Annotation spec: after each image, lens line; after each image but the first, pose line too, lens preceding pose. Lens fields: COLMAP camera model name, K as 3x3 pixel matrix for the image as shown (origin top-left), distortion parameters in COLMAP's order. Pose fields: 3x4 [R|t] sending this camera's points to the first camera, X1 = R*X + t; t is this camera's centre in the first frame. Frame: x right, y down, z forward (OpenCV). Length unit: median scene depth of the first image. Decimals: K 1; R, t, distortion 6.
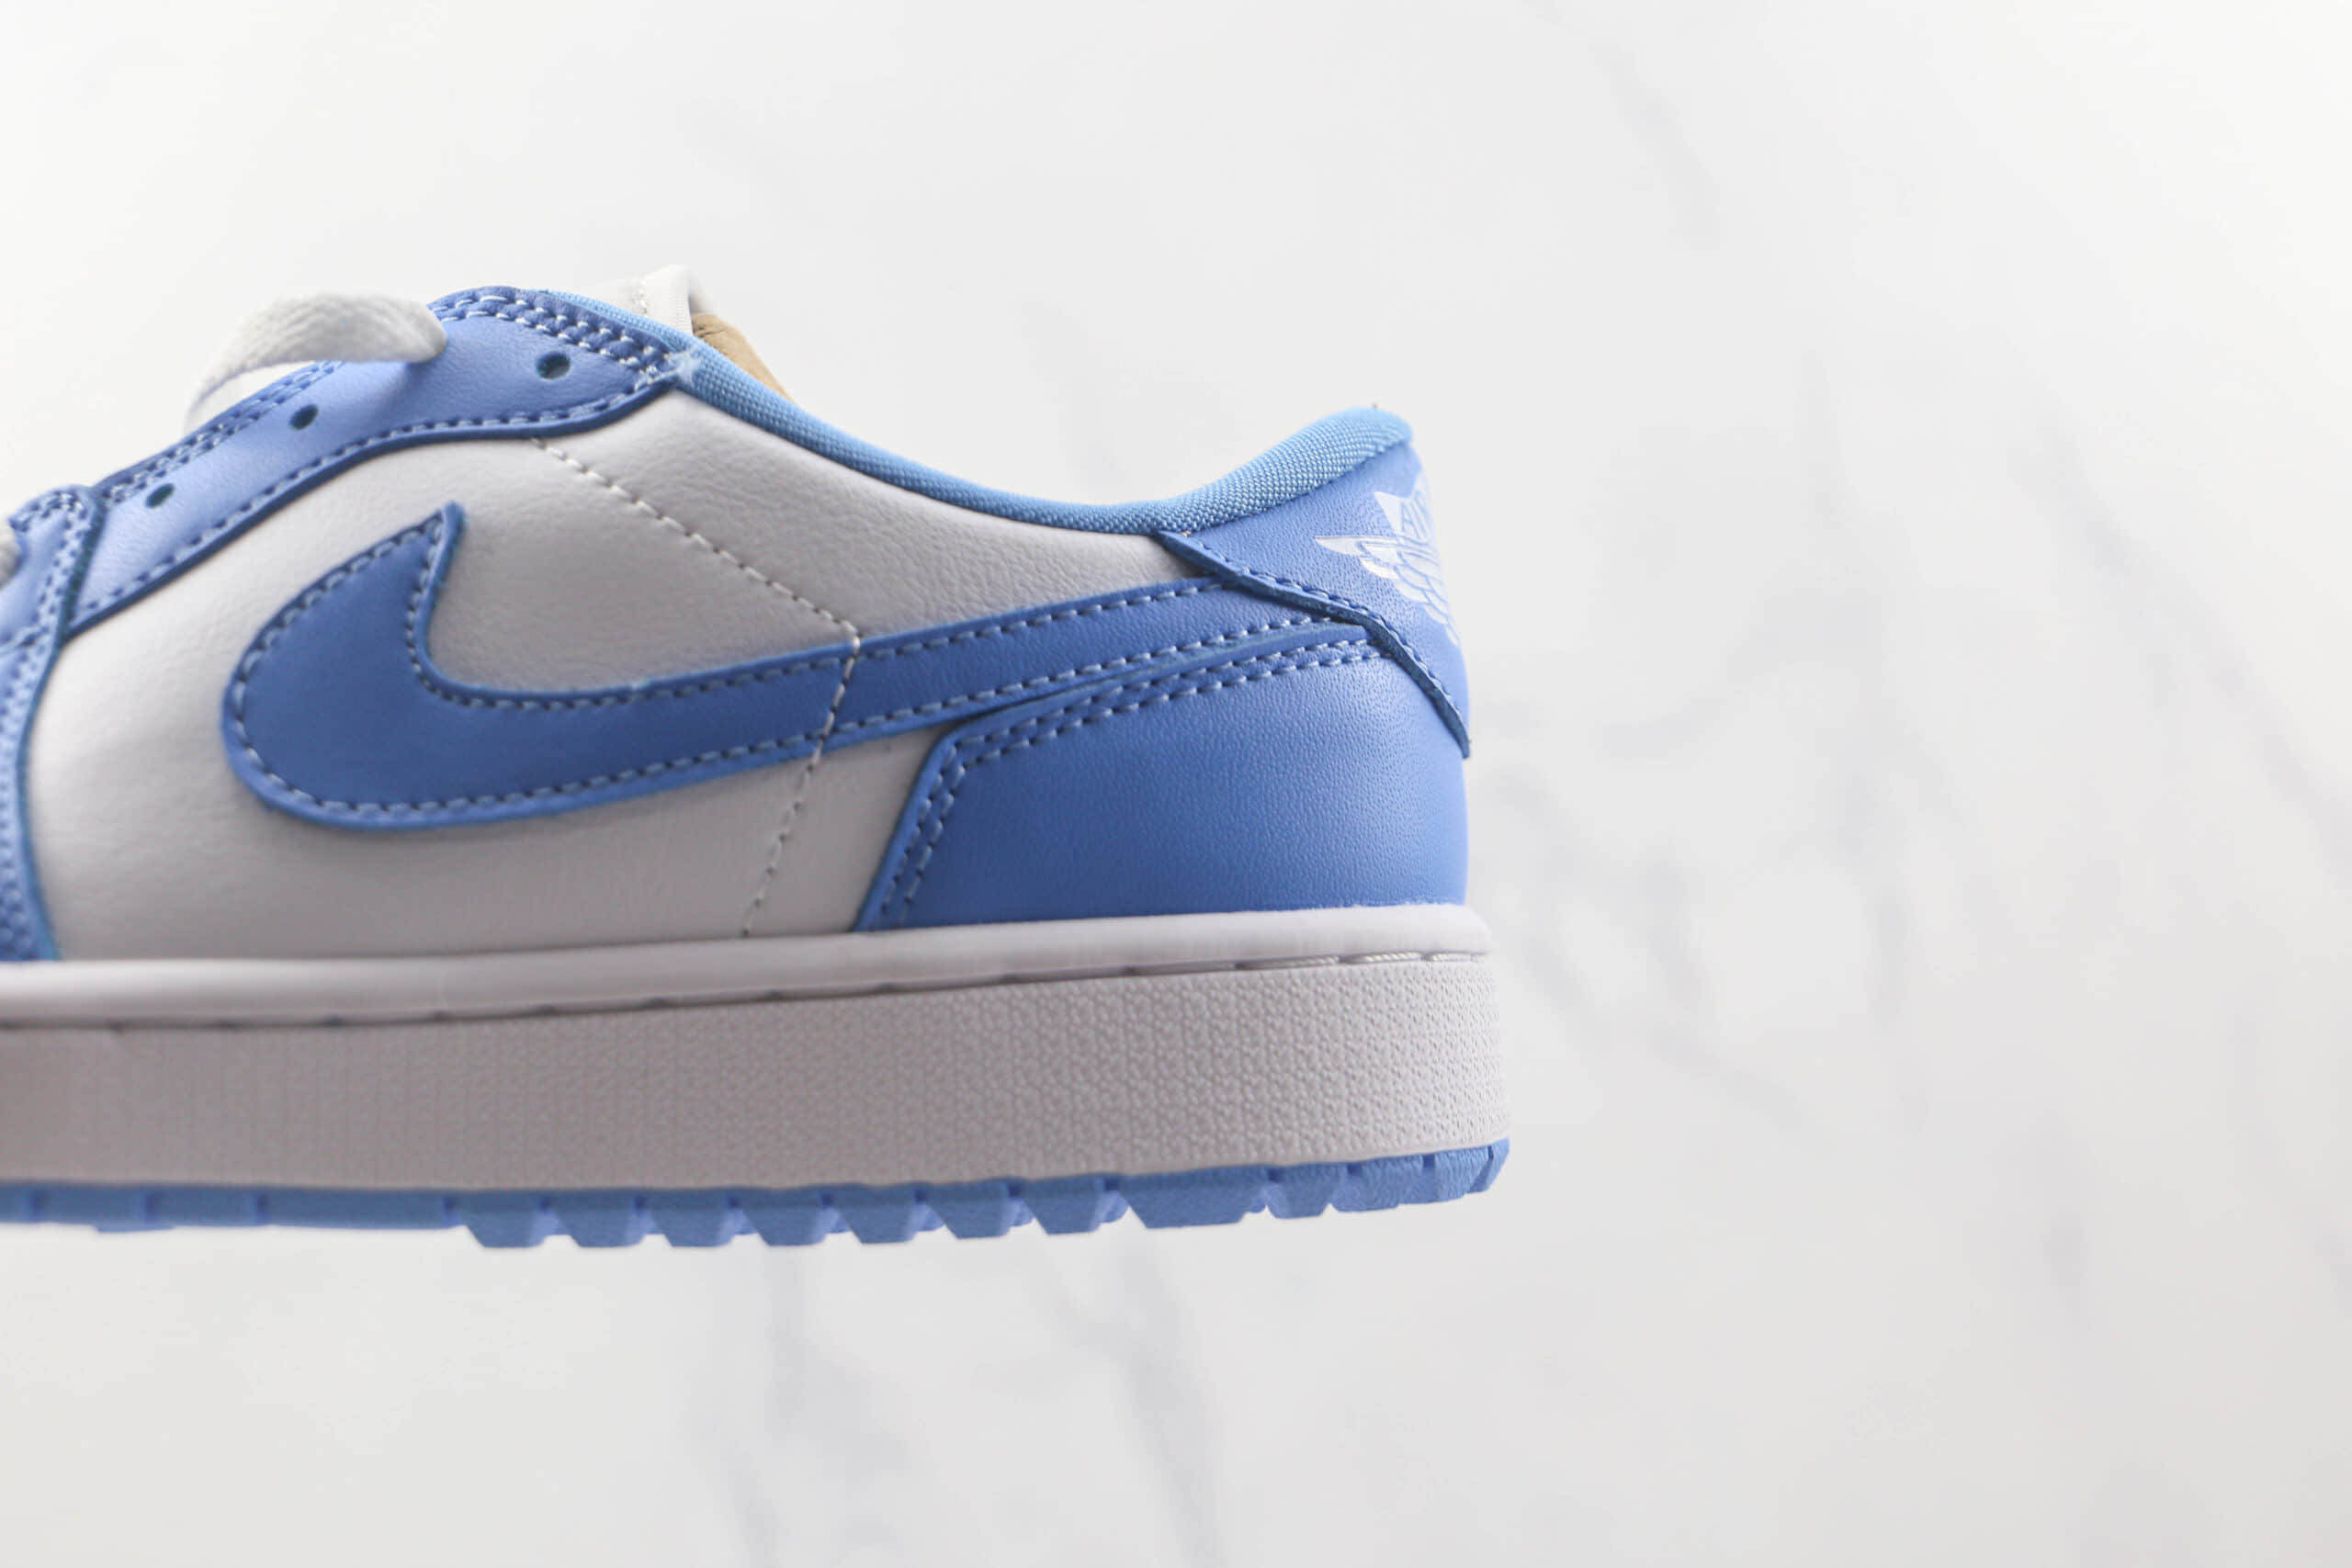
lens RADIAL K [[2313.7, 0, 1176.0], [0, 2313.7, 784.0], [0, 0, 1]] dist [-0.072436, 0.018708]
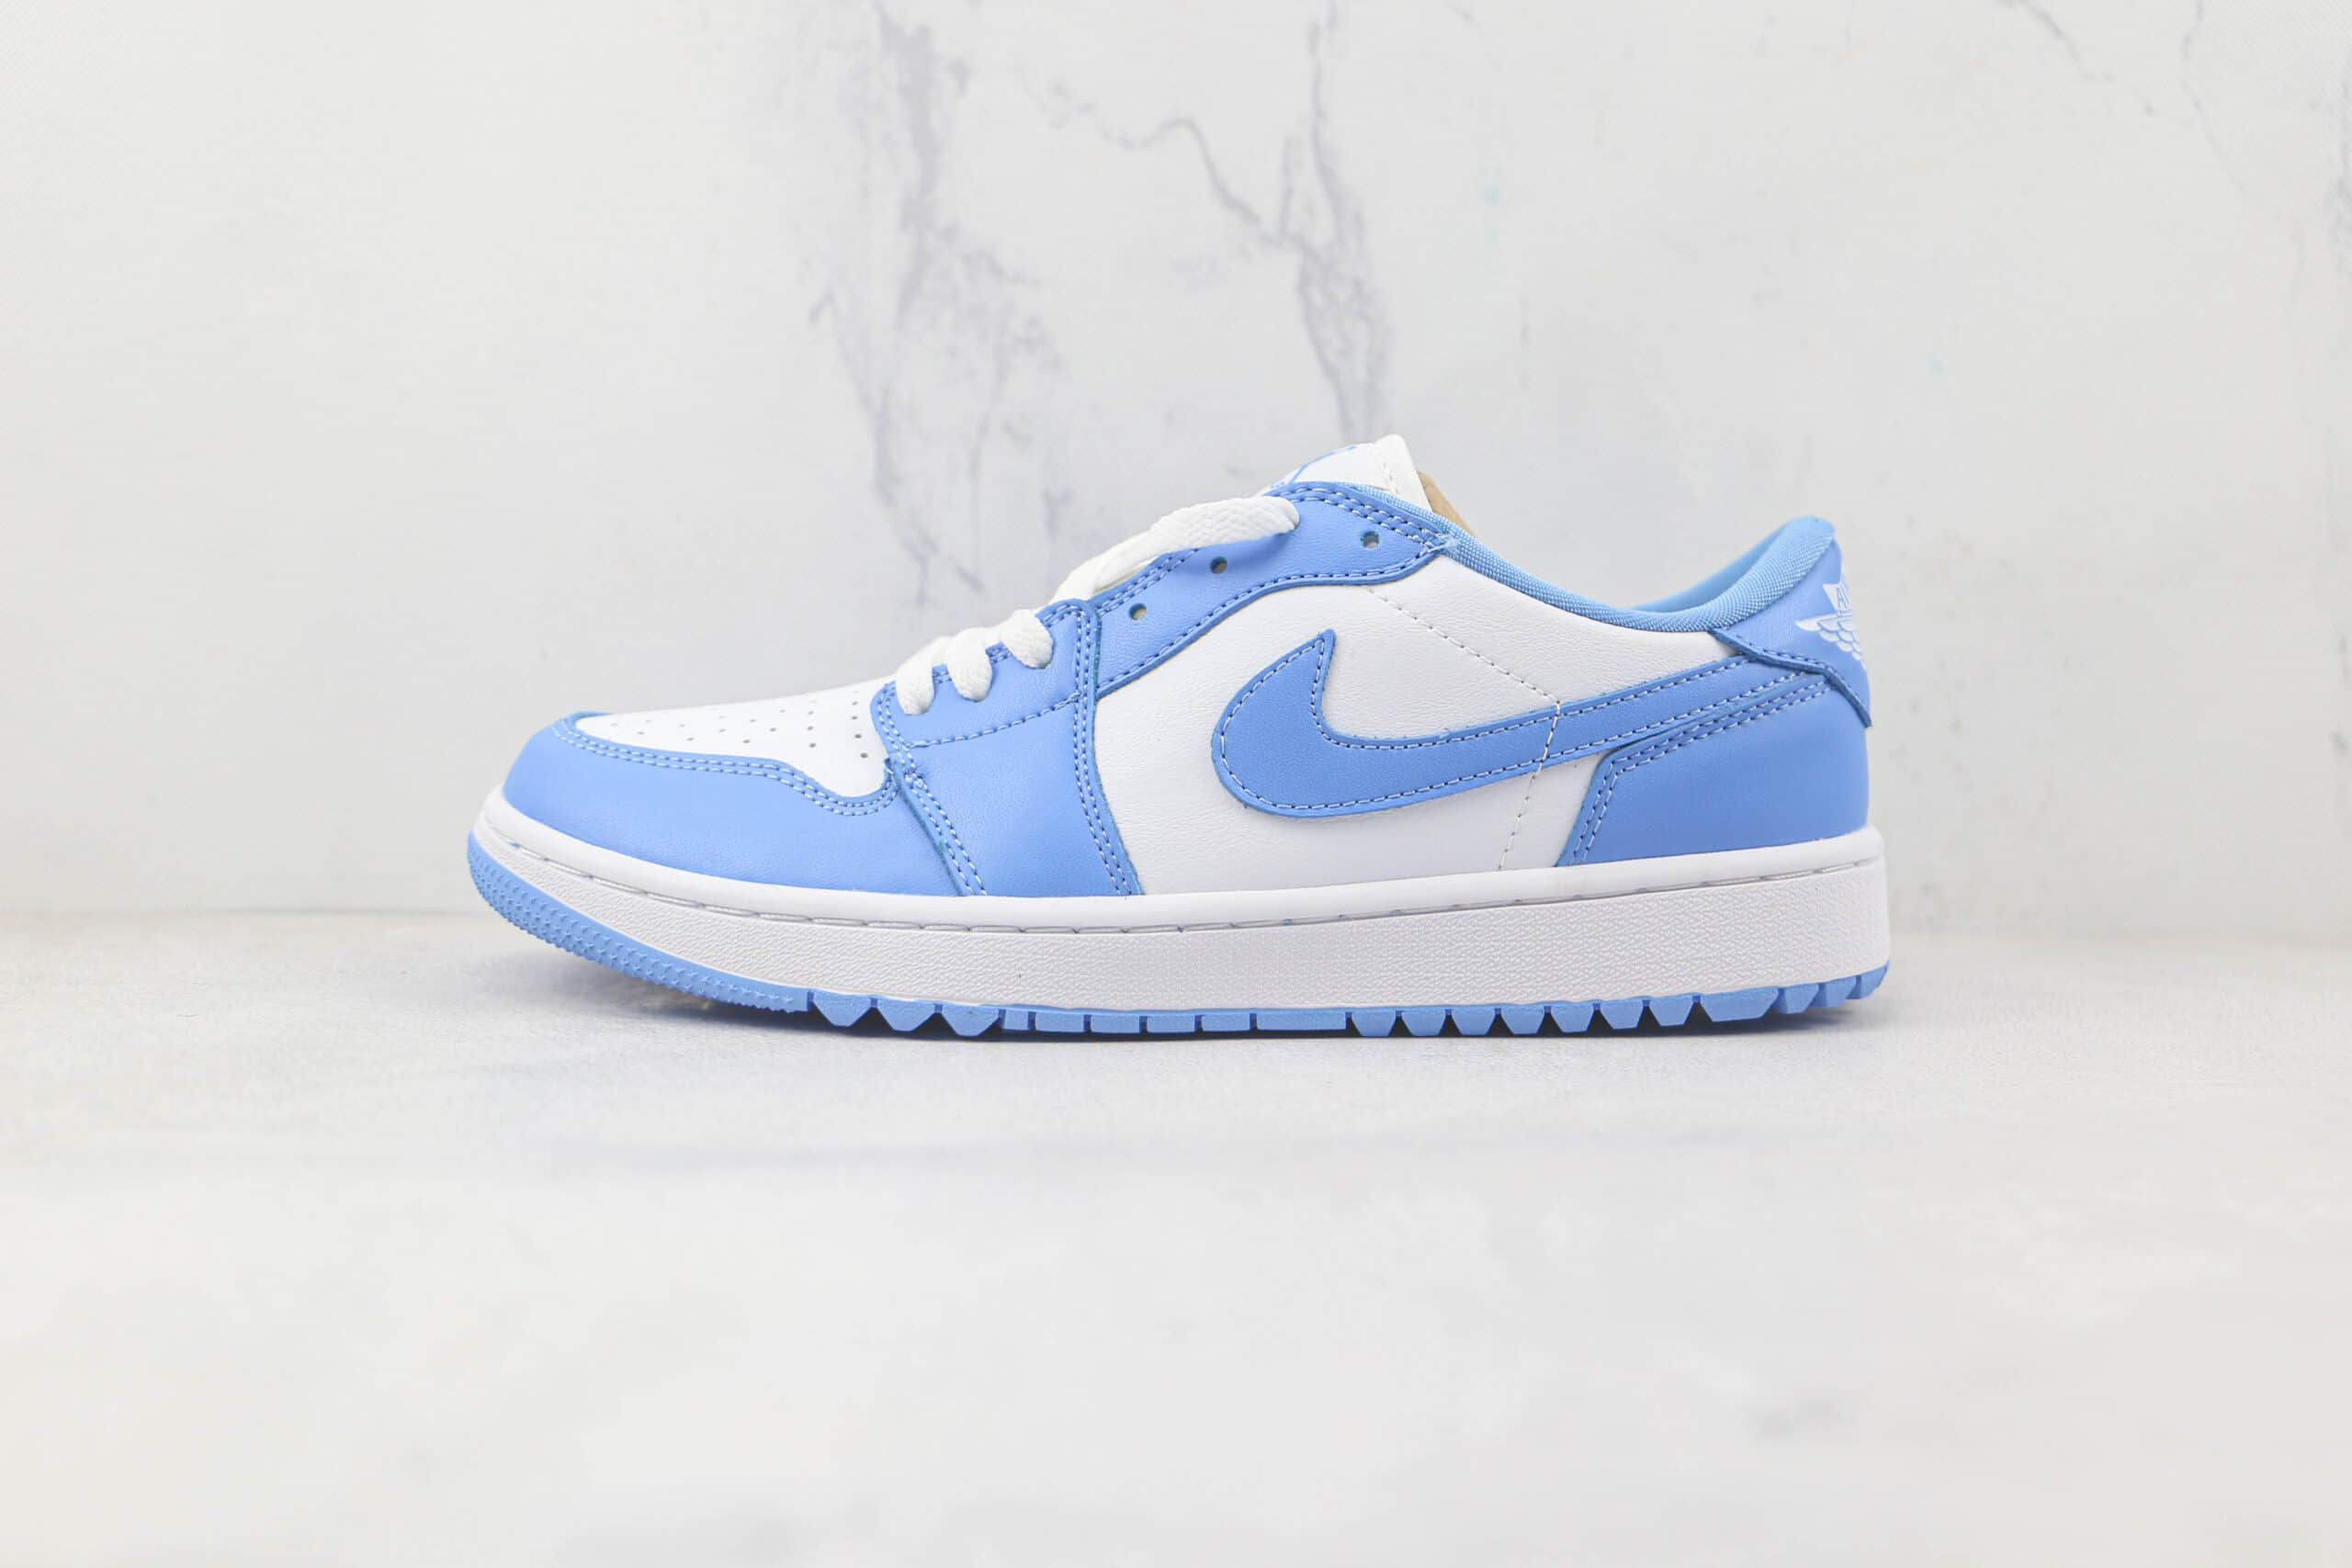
lens RADIAL K [[2466.5, 0, 1176.0], [0, 2466.5, 784.0], [0, 0, 1]] dist [0.001527, 0.003512]
pose [[0.999722, -0.006764, -0.022589, -0.380298], [0.010721, 0.983616, 0.179957, -0.341039], [0.021002, -0.180149, 0.983415, -0.892595]]
